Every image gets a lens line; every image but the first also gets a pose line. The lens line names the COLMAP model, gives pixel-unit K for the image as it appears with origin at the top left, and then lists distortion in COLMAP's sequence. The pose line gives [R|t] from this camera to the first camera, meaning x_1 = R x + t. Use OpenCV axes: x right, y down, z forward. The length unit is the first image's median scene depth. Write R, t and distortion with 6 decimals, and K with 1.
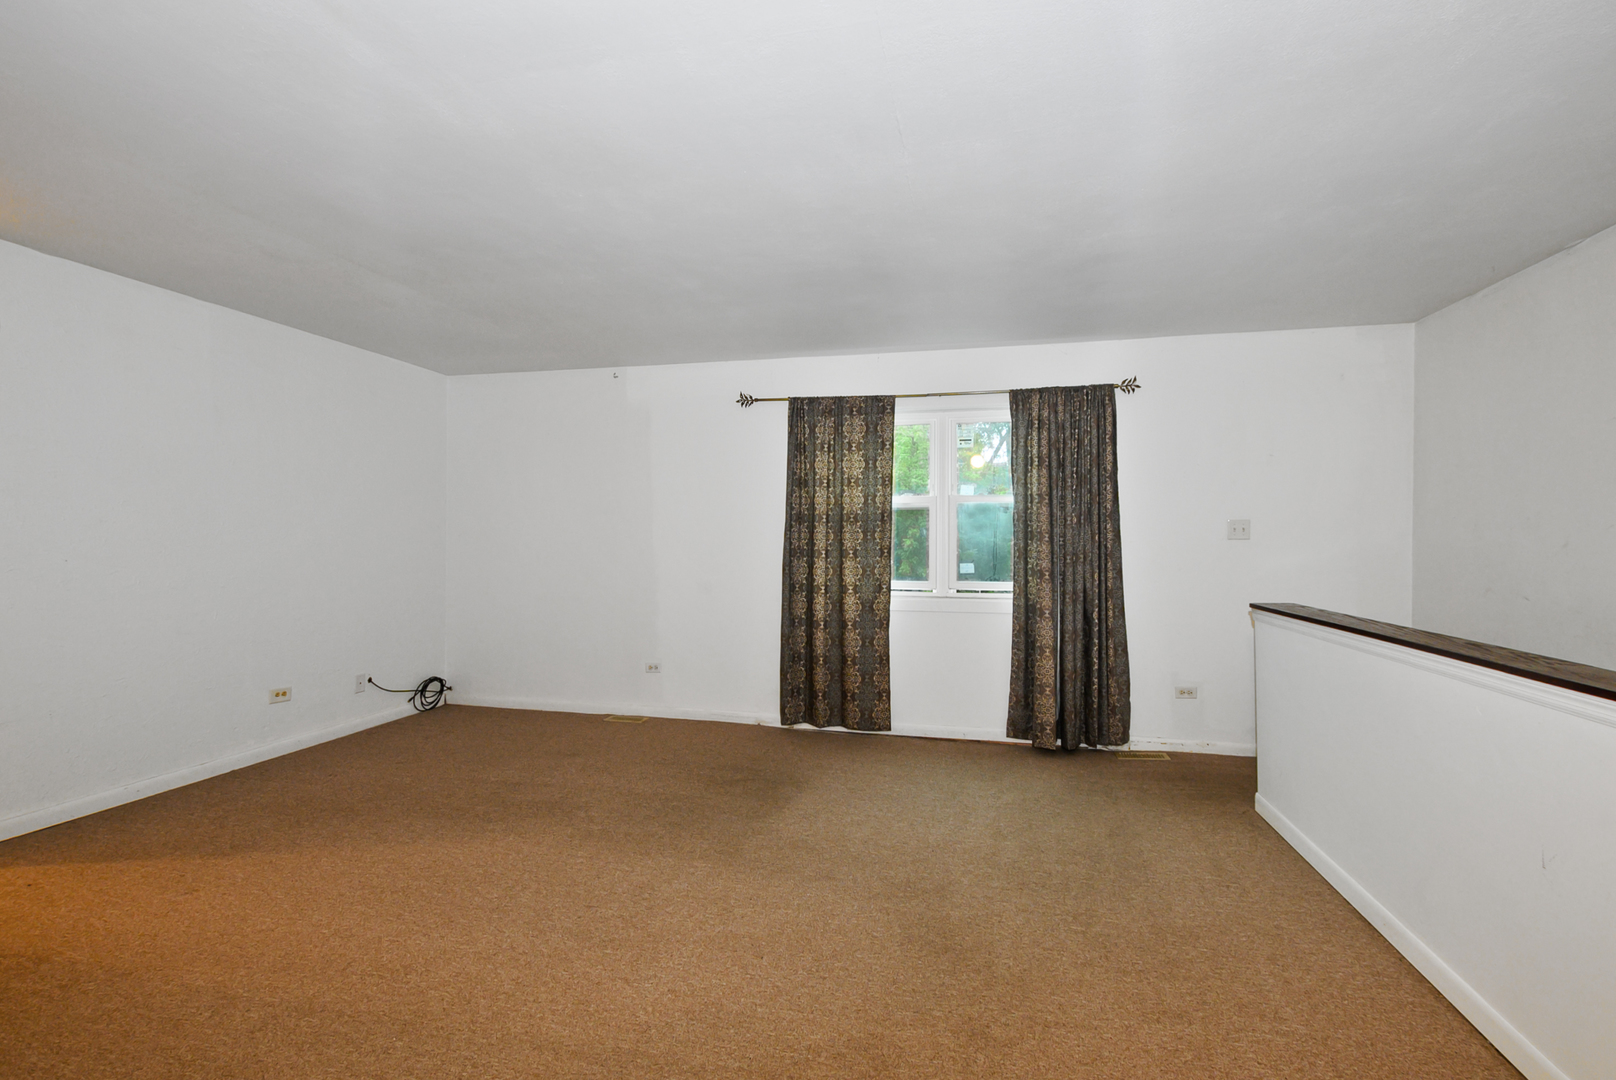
lens RADIAL K [[718.8, 0, 824.4], [0, 718.8, 530.8], [0, 0, 1]] dist [0.002680, -0.001251]
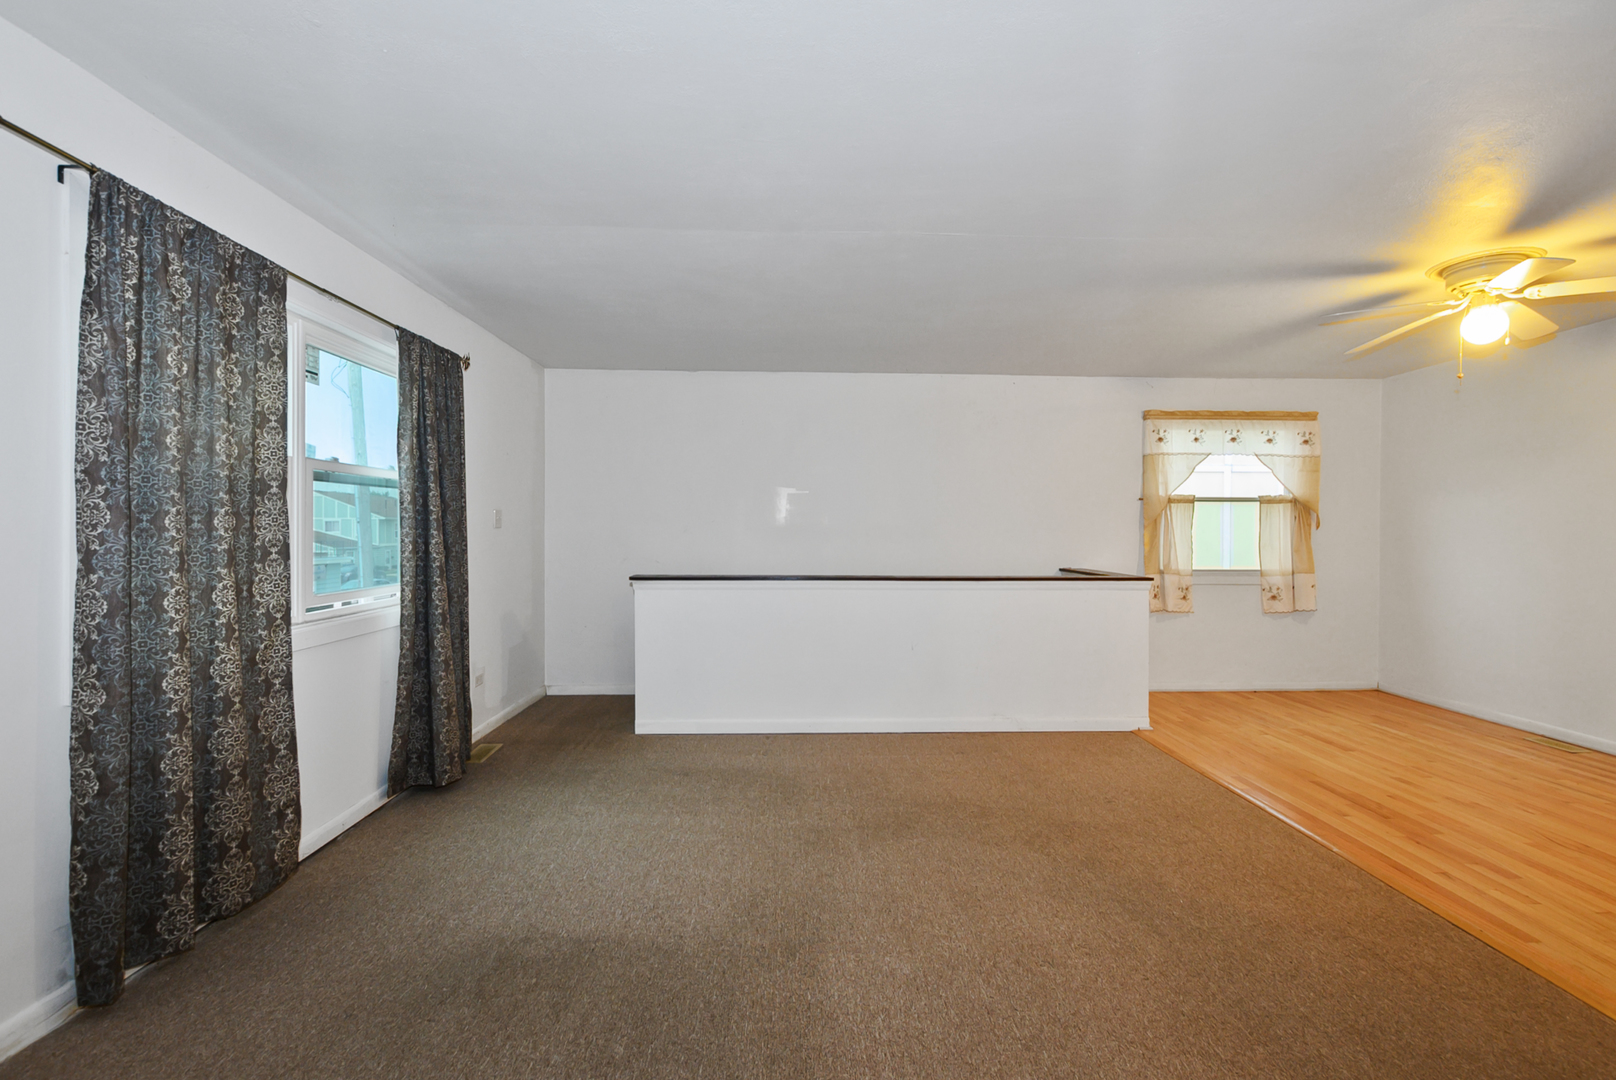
lens RADIAL K [[718.8, 0, 820.5], [0, 718.8, 531.5], [0, 0, 1]] dist [0.002680, -0.001251]
pose [[-0.263069, -0.003973, 0.964769, -0.595229], [-0.005686, 0.999981, 0.002567, 0.010655], [-0.964760, -0.004810, -0.263087, 0.811185]]
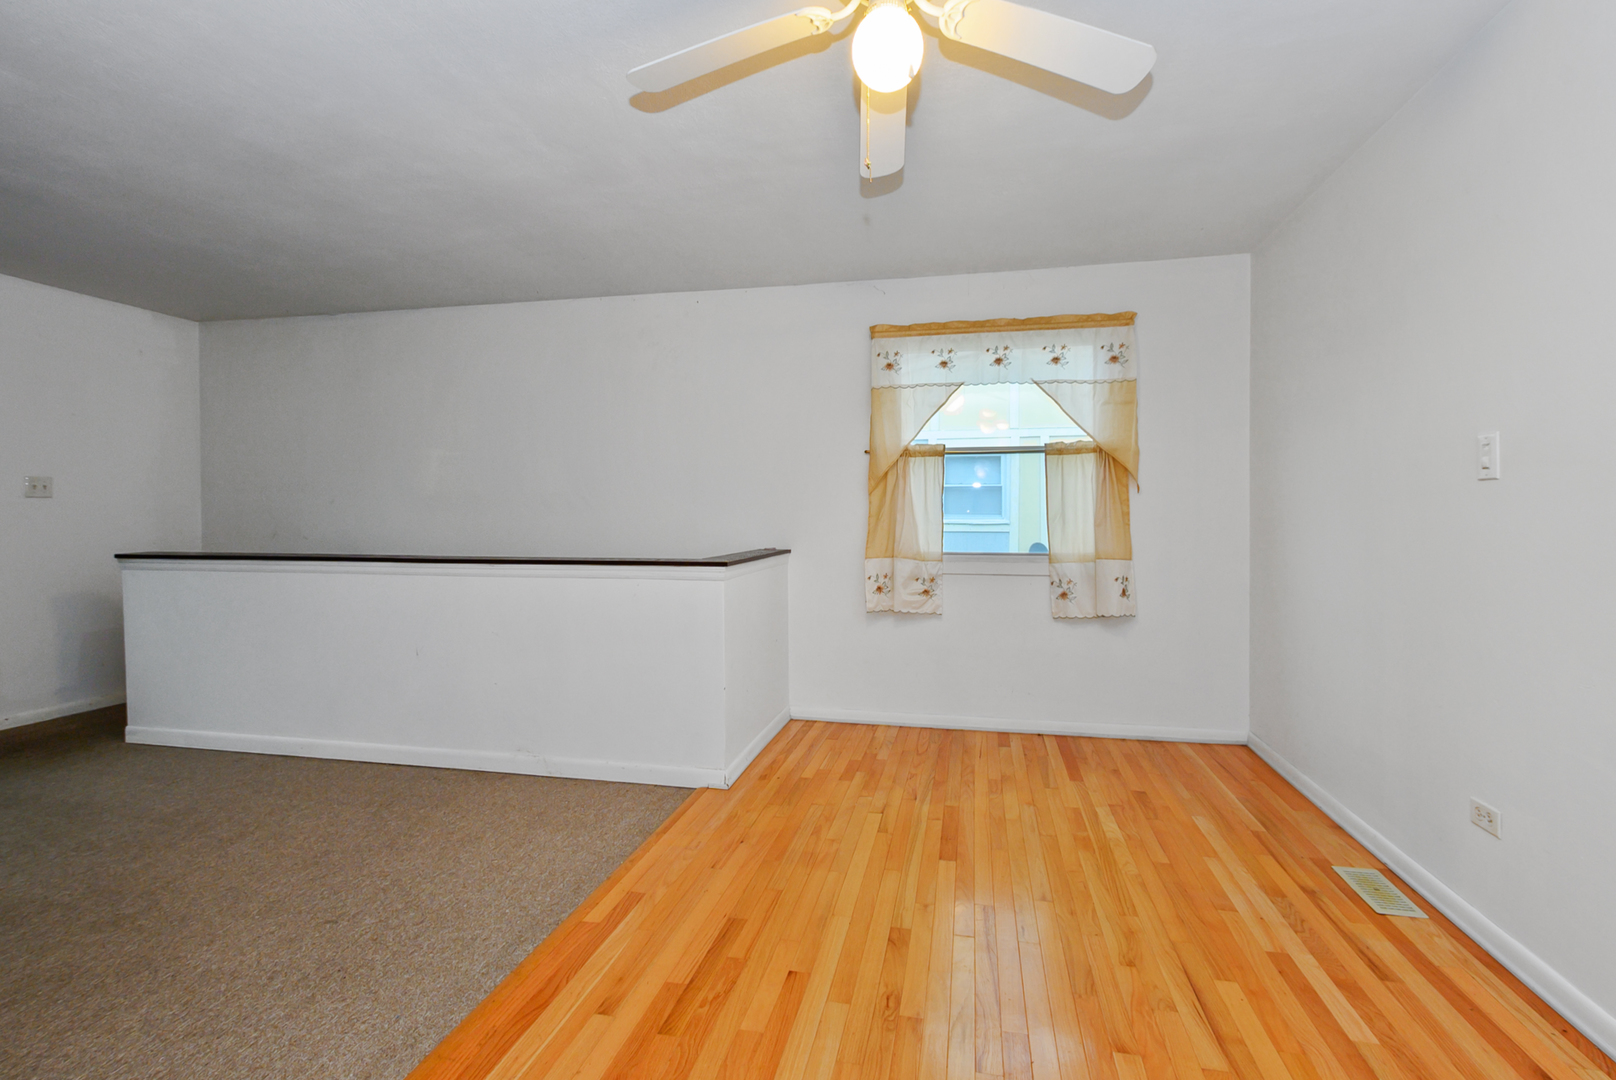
lens RADIAL K [[718.8, 0, 829.3], [0, 718.8, 525.3], [0, 0, 1]] dist [0.002680, -0.001251]
pose [[-0.032653, -0.016226, 0.999335, -0.410669], [-0.001250, 0.999868, 0.016194, 0.031178], [-0.999466, -0.000720, -0.032669, -0.026394]]
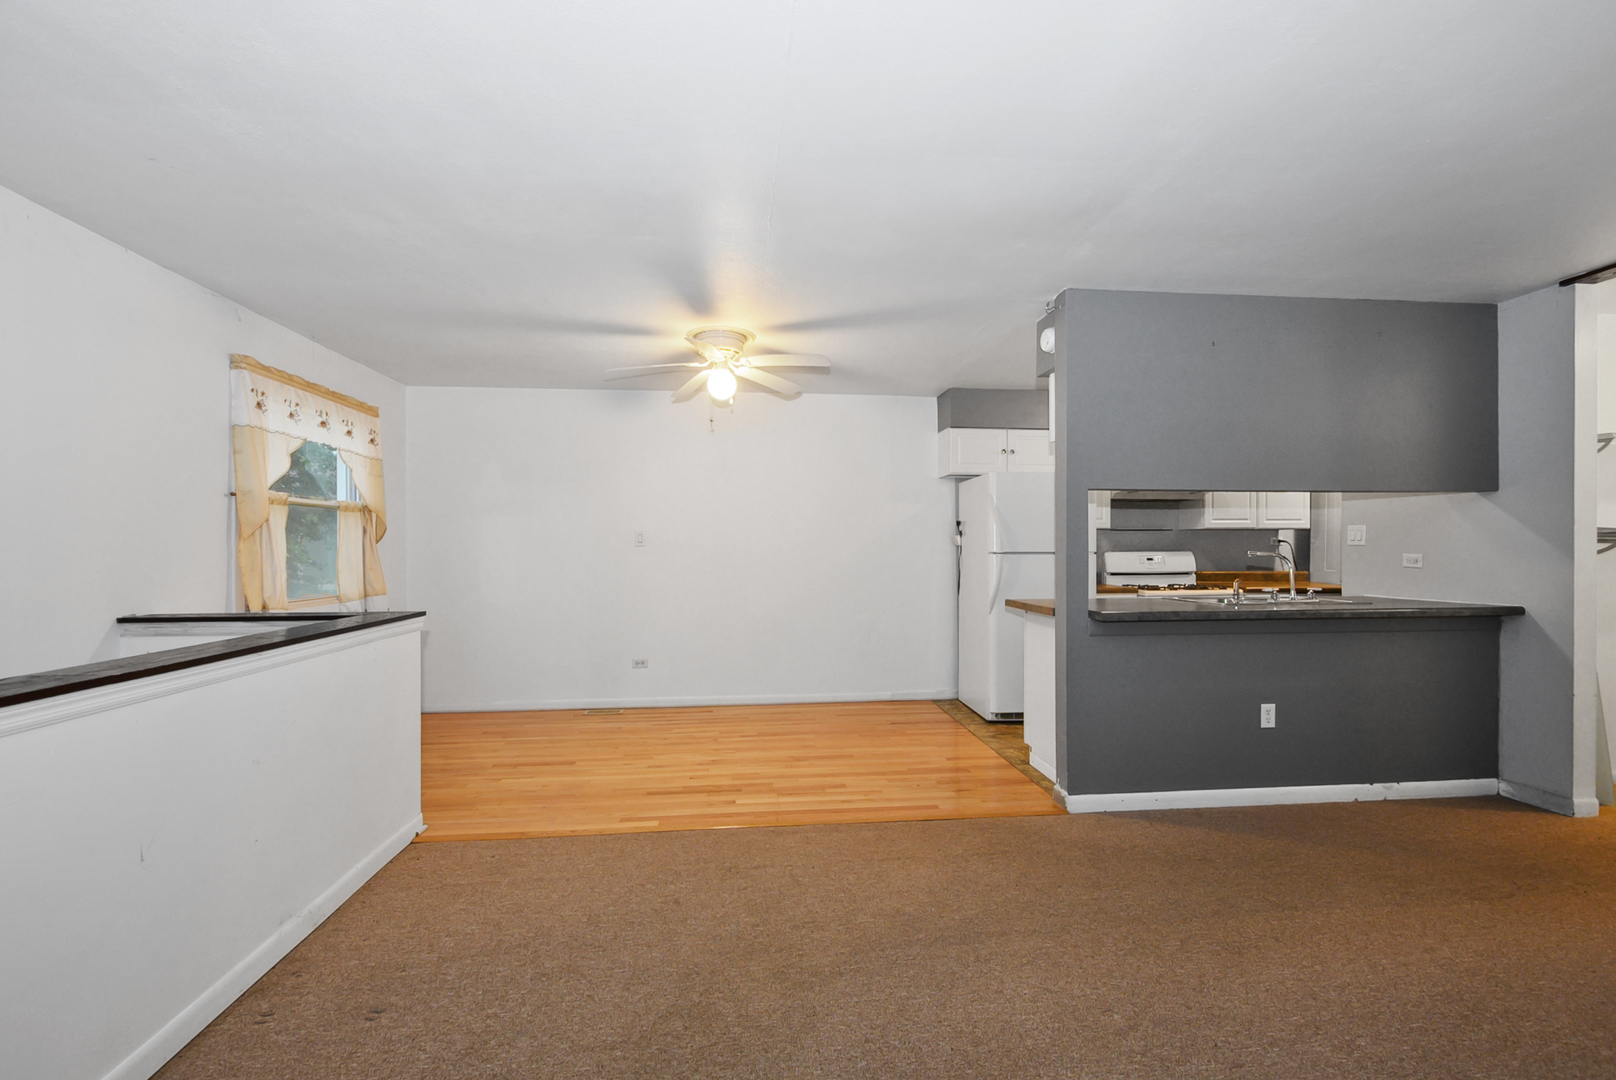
lens RADIAL K [[718.8, 0, 812.5], [0, 718.8, 556.9], [0, 0, 1]] dist [0.002680, -0.001251]
pose [[-0.942184, 0.001875, -0.335090, 0.176746], [-0.002177, 0.999929, 0.011715, 0.011201], [0.335089, 0.011767, -0.942113, 0.897804]]
